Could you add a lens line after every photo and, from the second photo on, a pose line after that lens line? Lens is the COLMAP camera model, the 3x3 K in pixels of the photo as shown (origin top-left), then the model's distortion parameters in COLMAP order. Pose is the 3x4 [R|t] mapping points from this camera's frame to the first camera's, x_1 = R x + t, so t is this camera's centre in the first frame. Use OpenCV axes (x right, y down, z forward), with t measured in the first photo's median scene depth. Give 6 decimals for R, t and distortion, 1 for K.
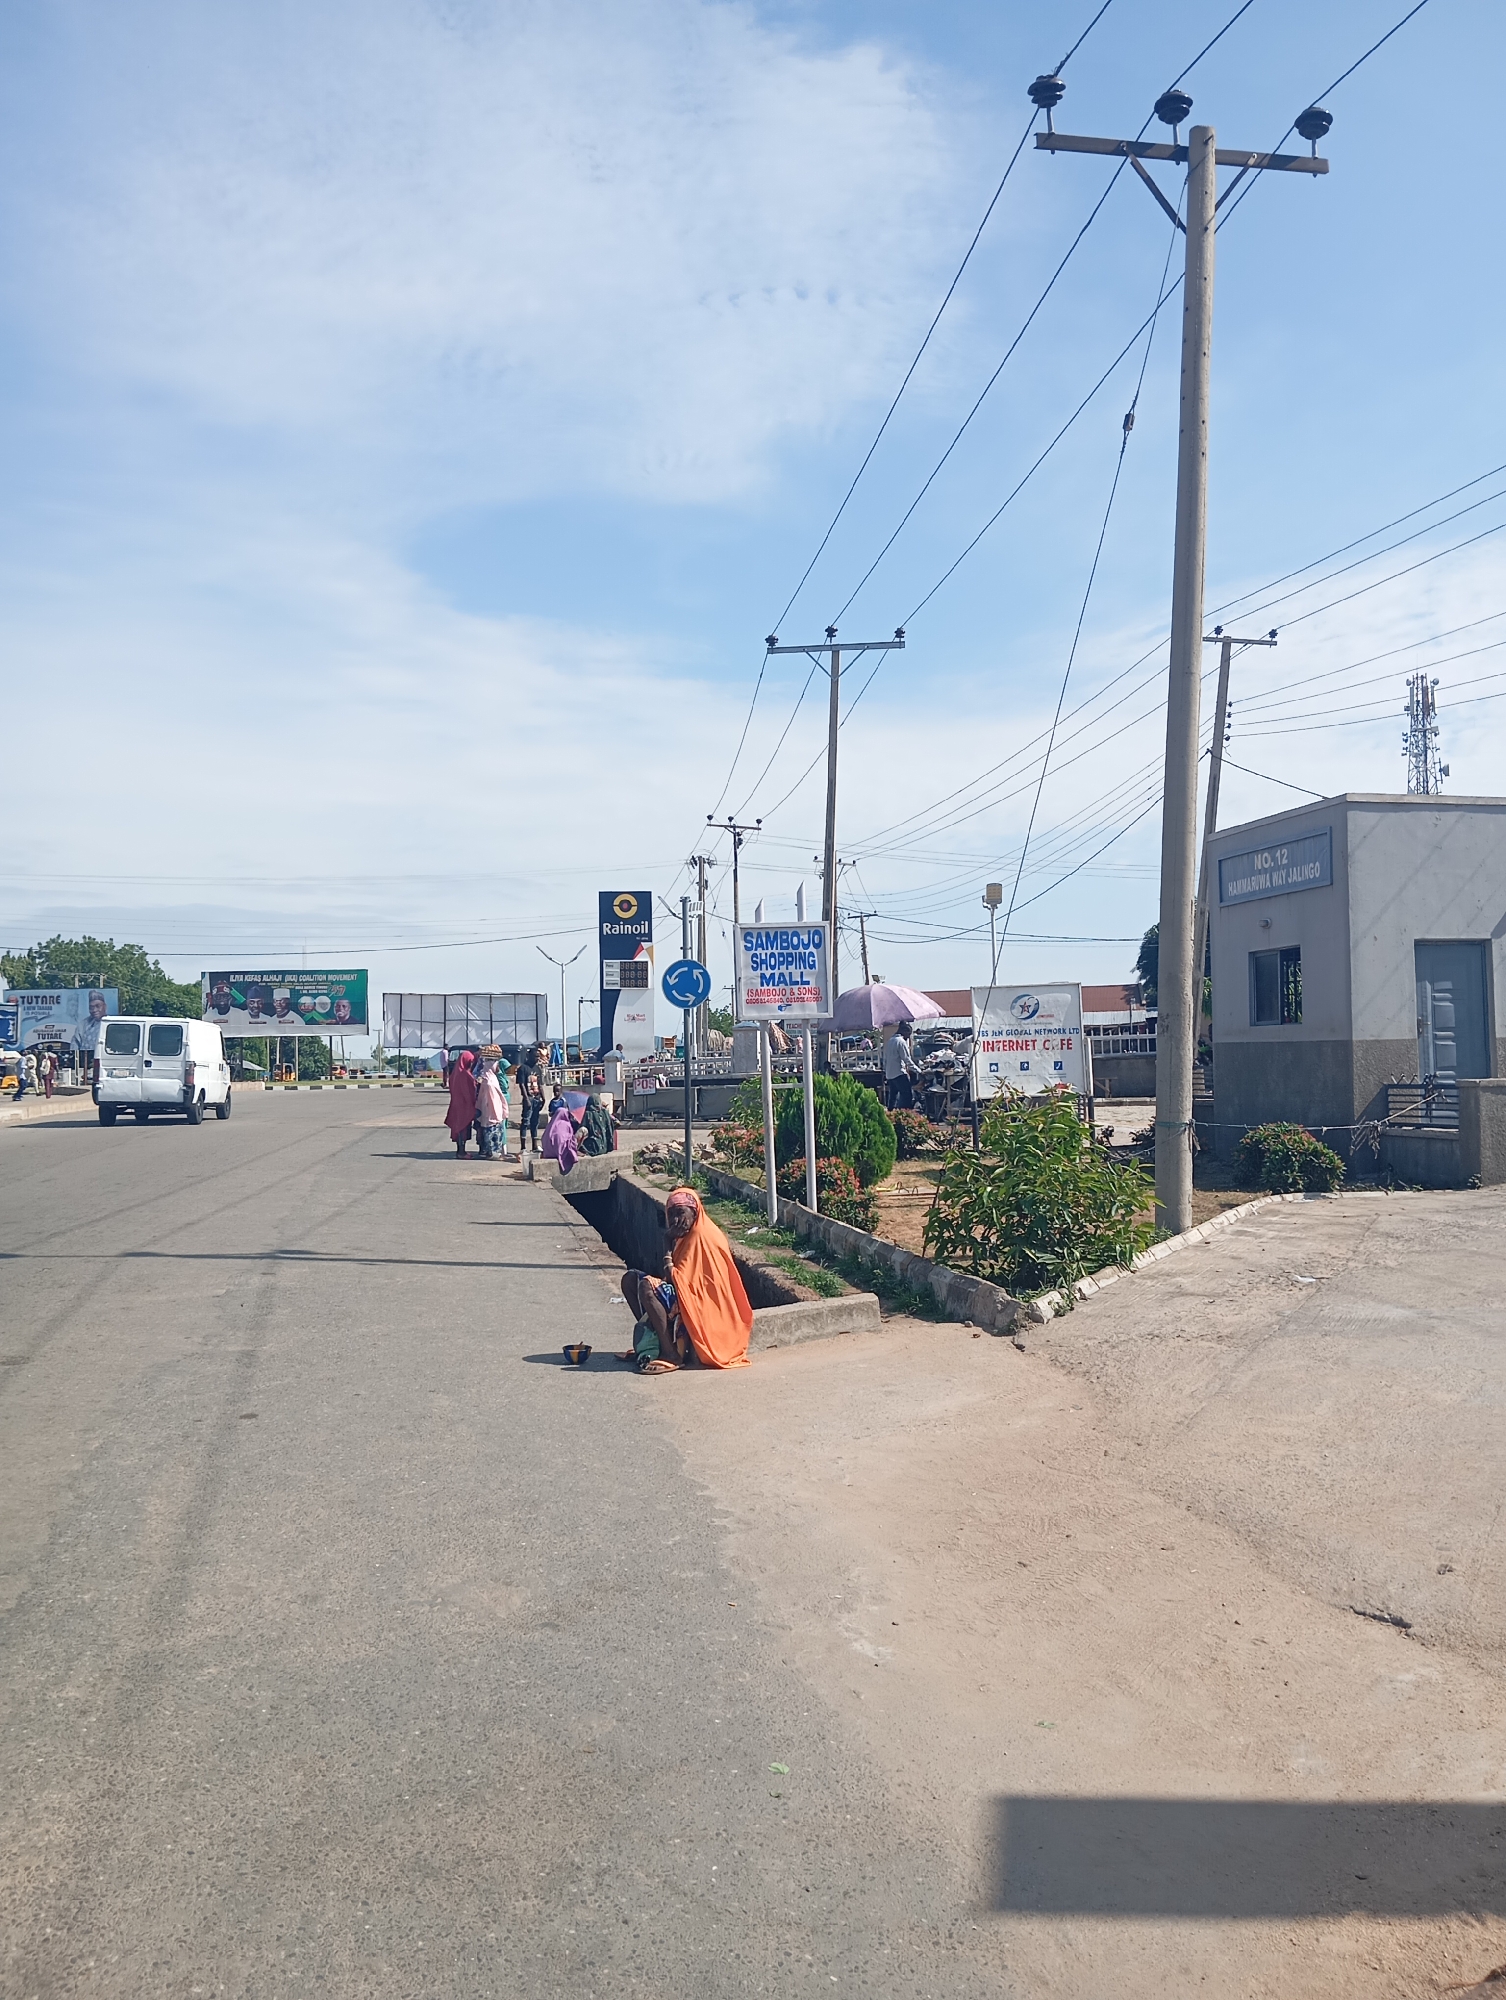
lens RADIAL K [[1616.3, 0, 753.0], [0, 1616.3, 1000.0], [0, 0, 1]] dist [0.009705, -0.077062]
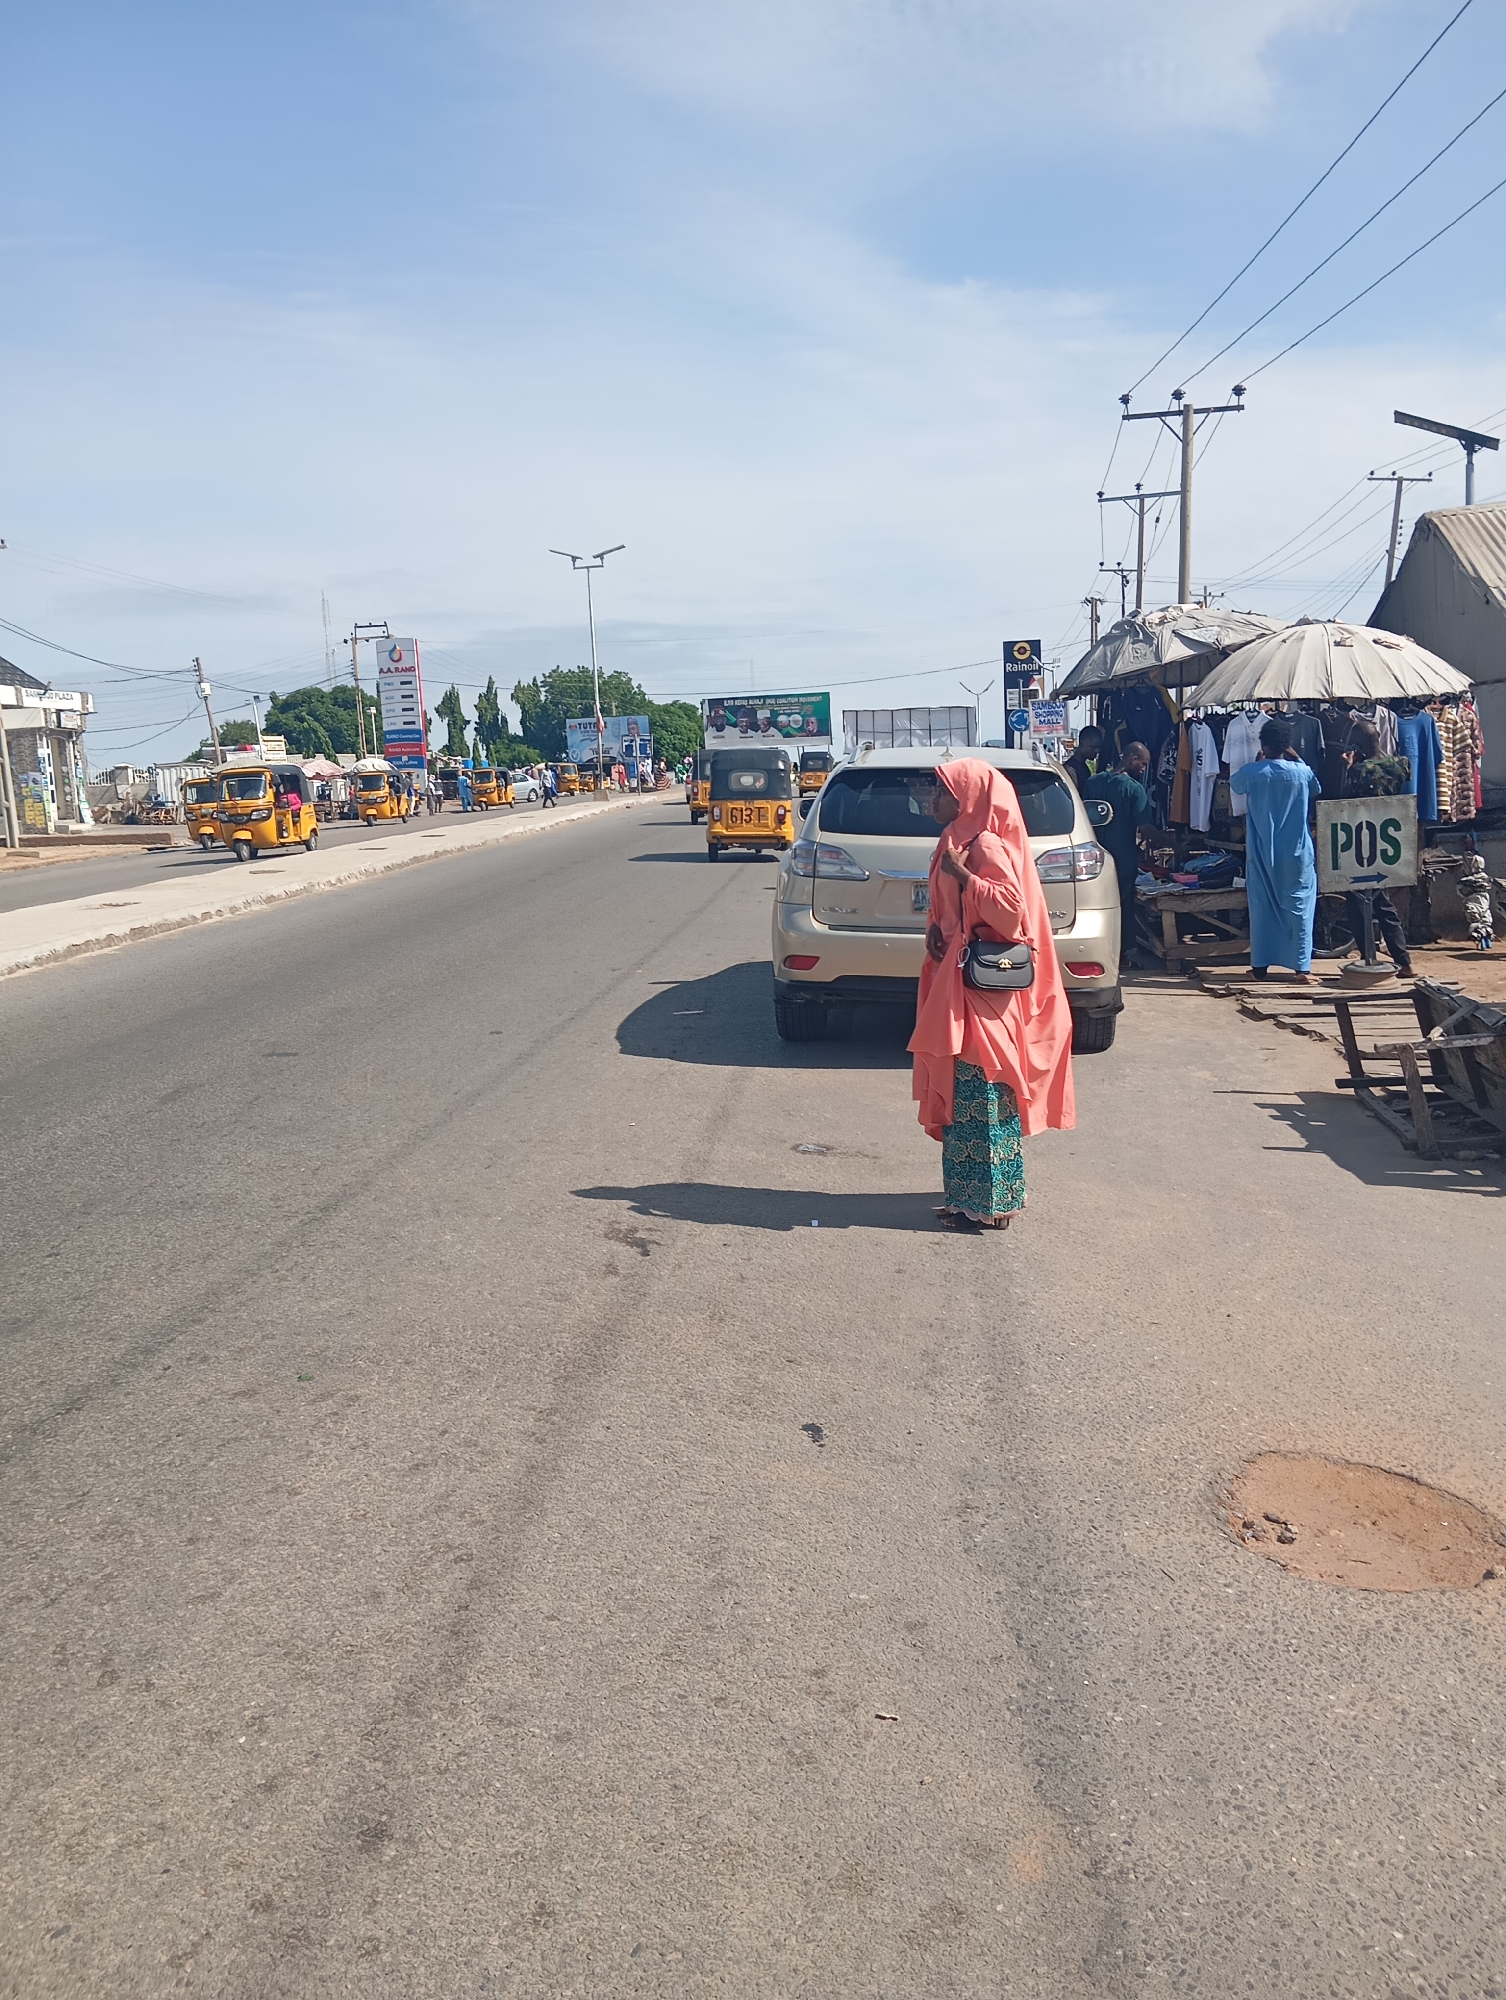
lens RADIAL K [[1659.7, 0, 619.9], [0, 1659.7, 936.0], [0, 0, 1]] dist [0.016815, -0.161146]
pose [[0.940925, 0.011030, -0.338435, 0.089978], [0.036172, 0.990476, 0.132848, -0.016639], [0.336677, -0.137242, 0.931565, -0.549917]]
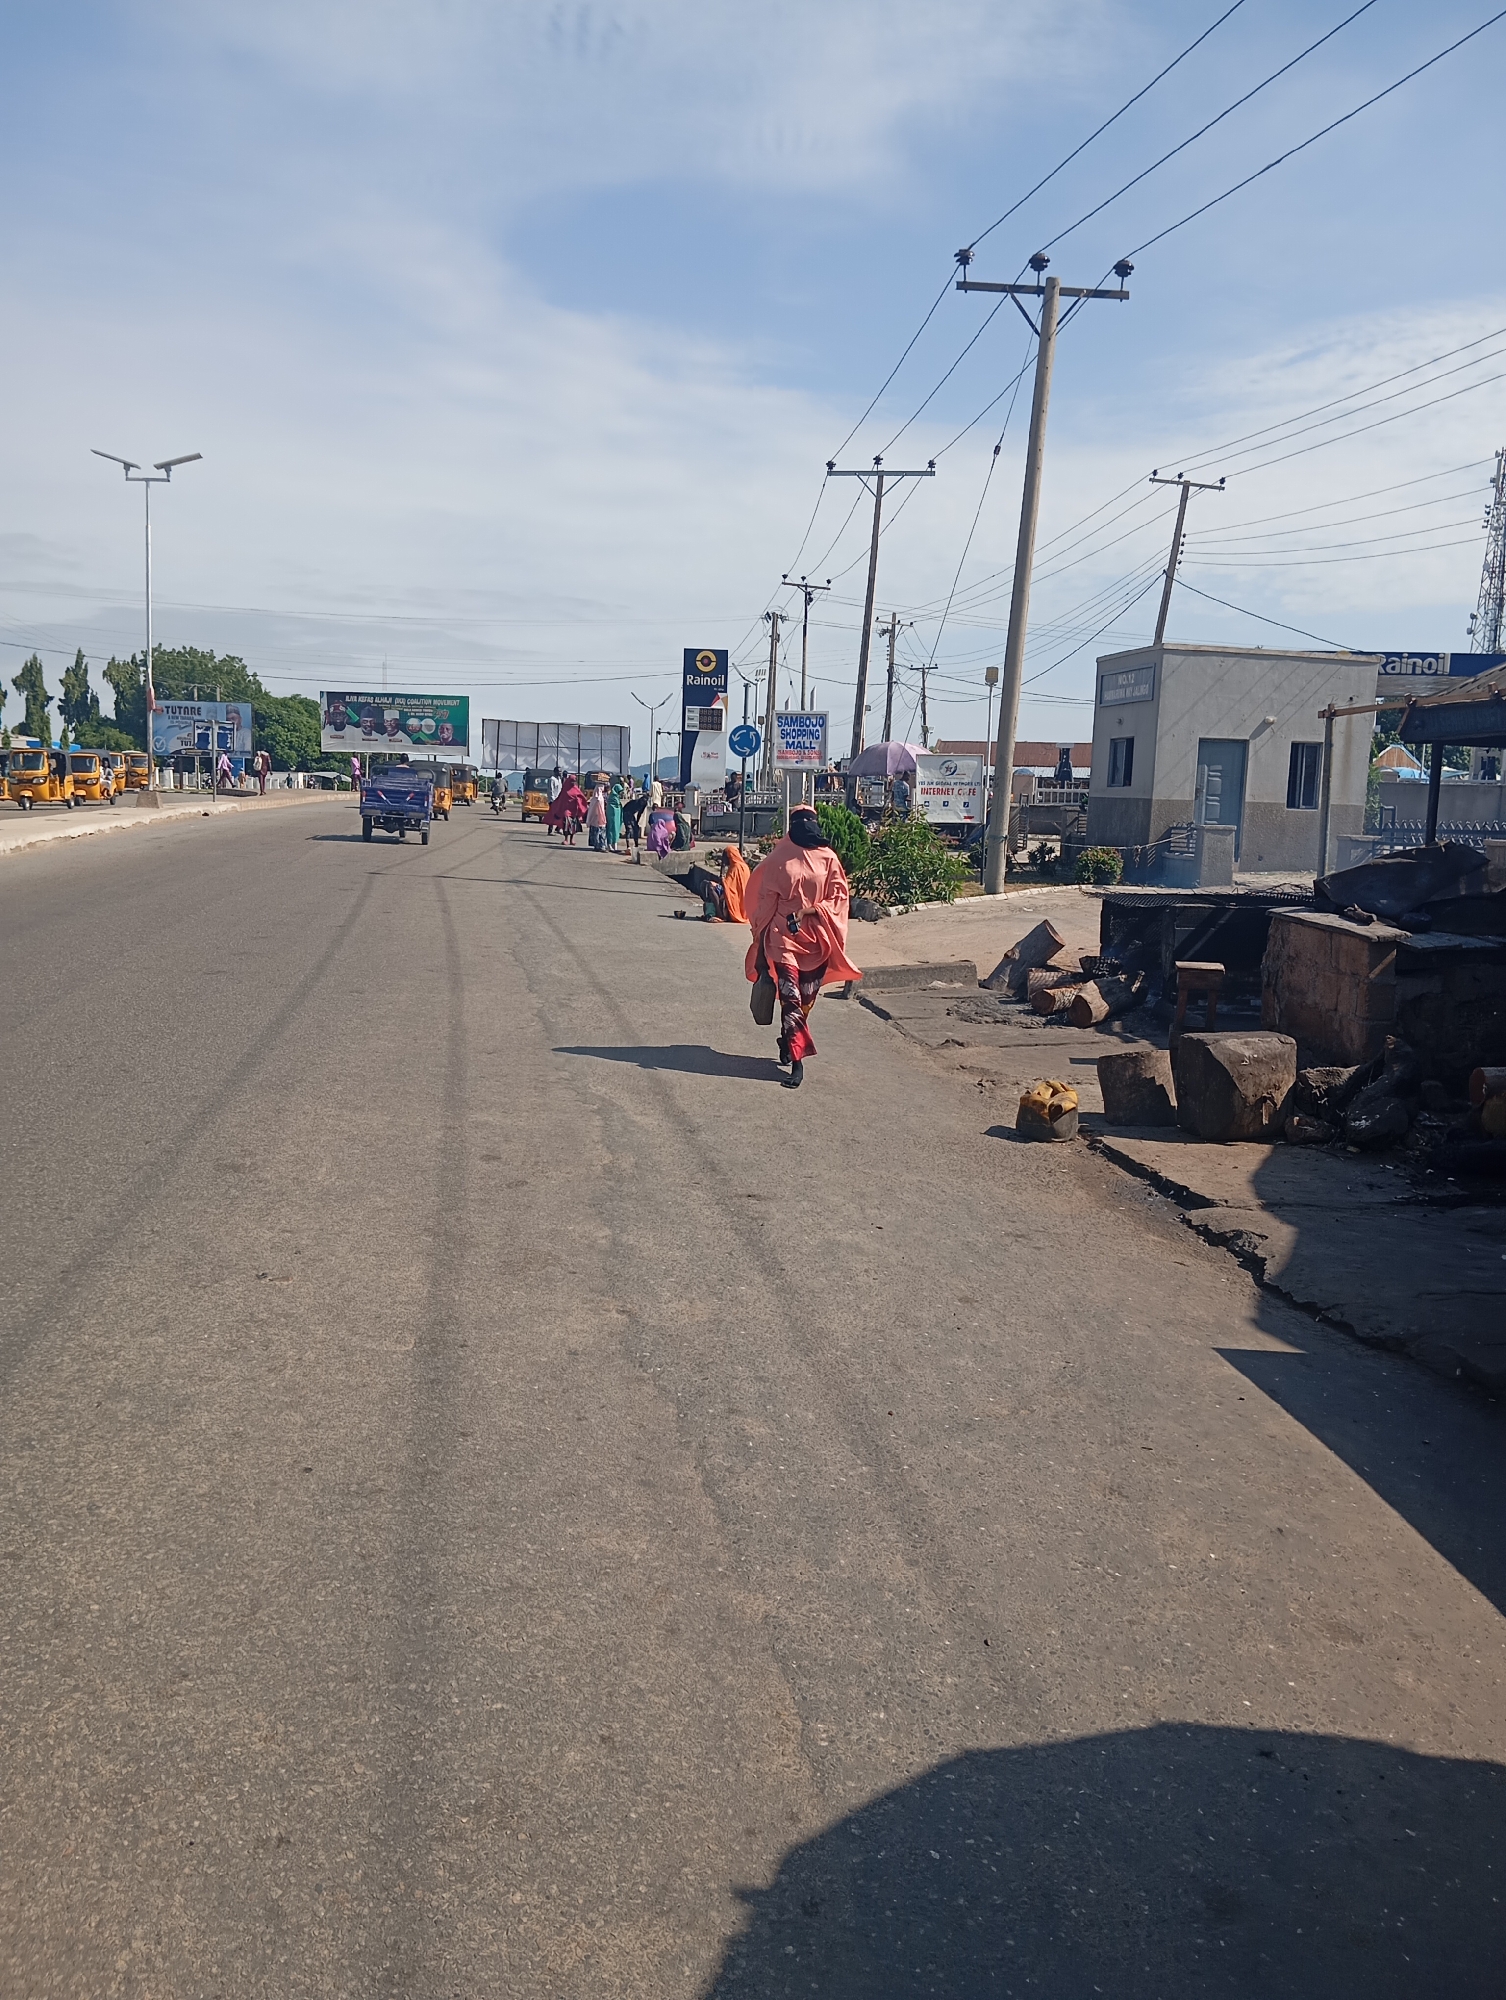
lens RADIAL K [[1651.6, 0, 730.6], [0, 1651.6, 995.7], [0, 0, 1]] dist [0.001510, -0.056595]
pose [[0.996939, 0.058730, -0.051604, 0.017605], [-0.049952, 0.986264, 0.157444, -0.007471], [0.060142, -0.154384, 0.986179, -0.256189]]
